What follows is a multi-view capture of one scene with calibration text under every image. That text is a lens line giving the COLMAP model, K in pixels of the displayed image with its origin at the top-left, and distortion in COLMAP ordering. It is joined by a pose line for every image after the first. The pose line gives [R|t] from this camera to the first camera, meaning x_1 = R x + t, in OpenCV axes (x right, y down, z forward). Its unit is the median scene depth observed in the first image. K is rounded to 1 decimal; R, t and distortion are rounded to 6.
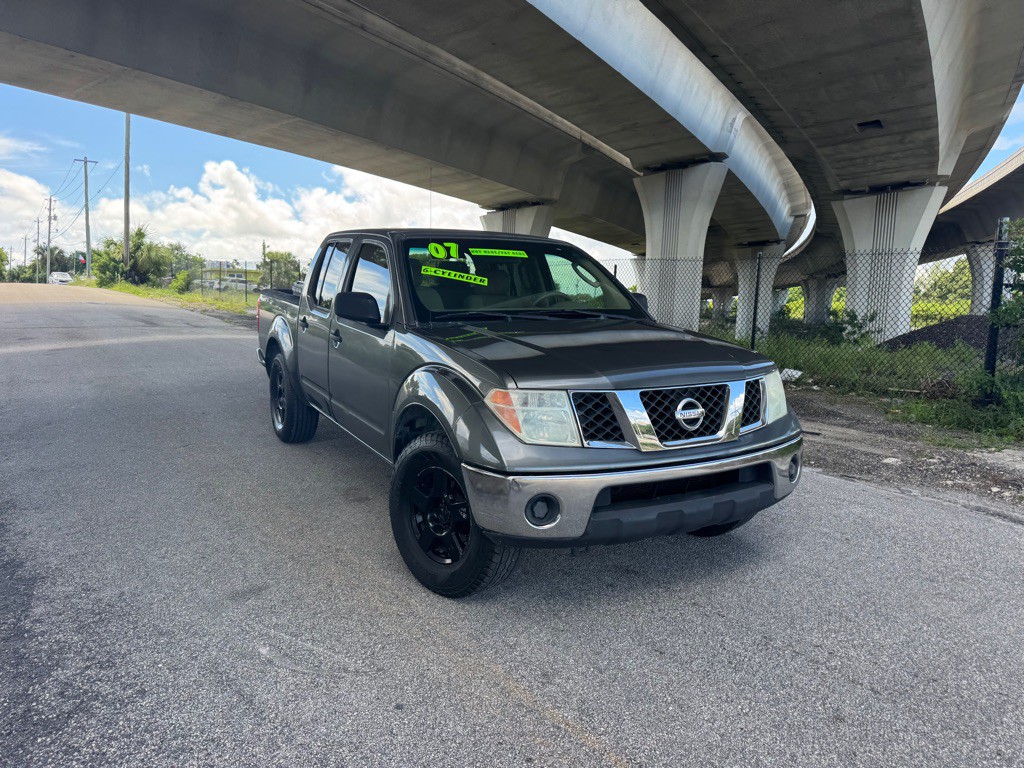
lens RADIAL K [[719.6, 0, 519.5], [0, 719.6, 373.7], [0, 0, 1]] dist [0.037284, -0.044109]
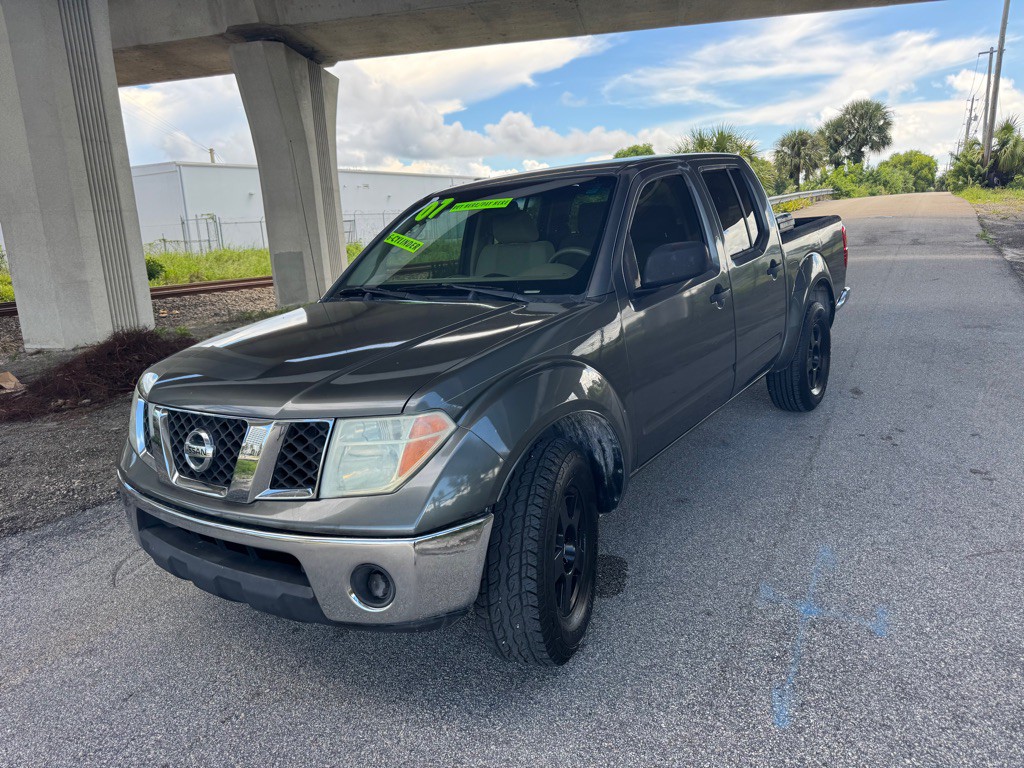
lens RADIAL K [[719.6, 0, 513.5], [0, 719.6, 373.2], [0, 0, 1]] dist [0.037284, -0.044109]
pose [[0.410758, 0.139030, -0.901082, 0.690630], [-0.020593, 0.989468, 0.143280, -0.091861], [0.911512, -0.040297, 0.409295, 0.654291]]
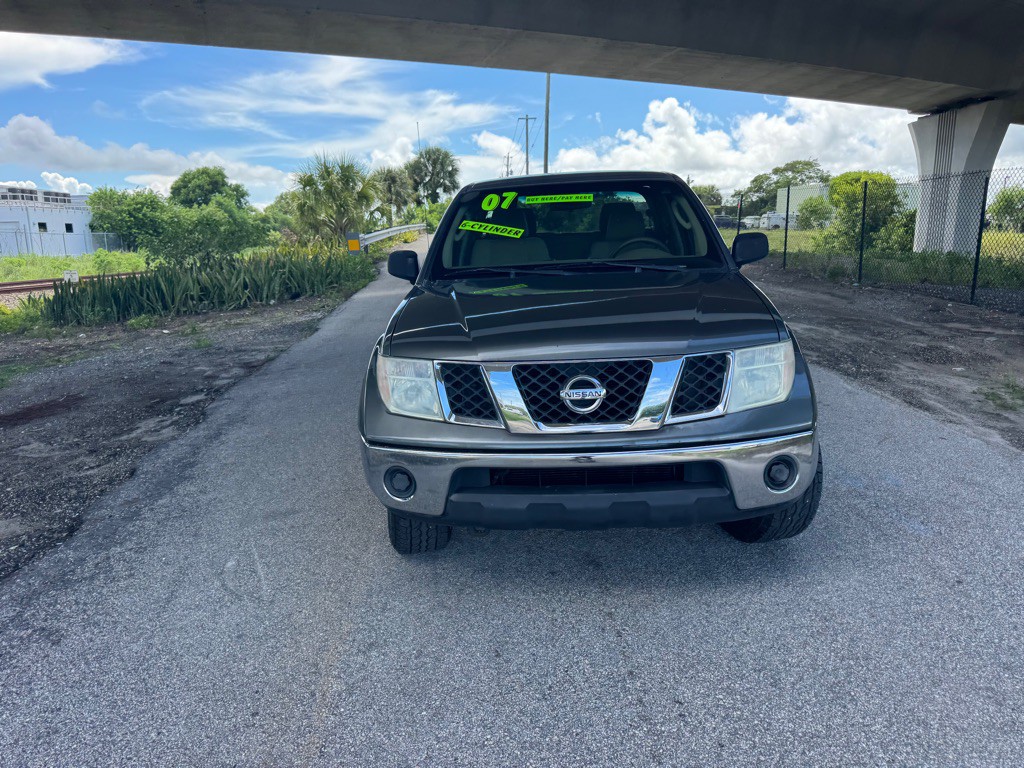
lens RADIAL K [[719.6, 0, 516.9], [0, 719.6, 383.1], [0, 0, 1]] dist [0.037284, -0.044109]
pose [[0.839186, 0.068060, -0.539569, 0.410700], [-0.012159, 0.994238, 0.106500, -0.029758], [0.543708, -0.082813, 0.835179, 0.172840]]
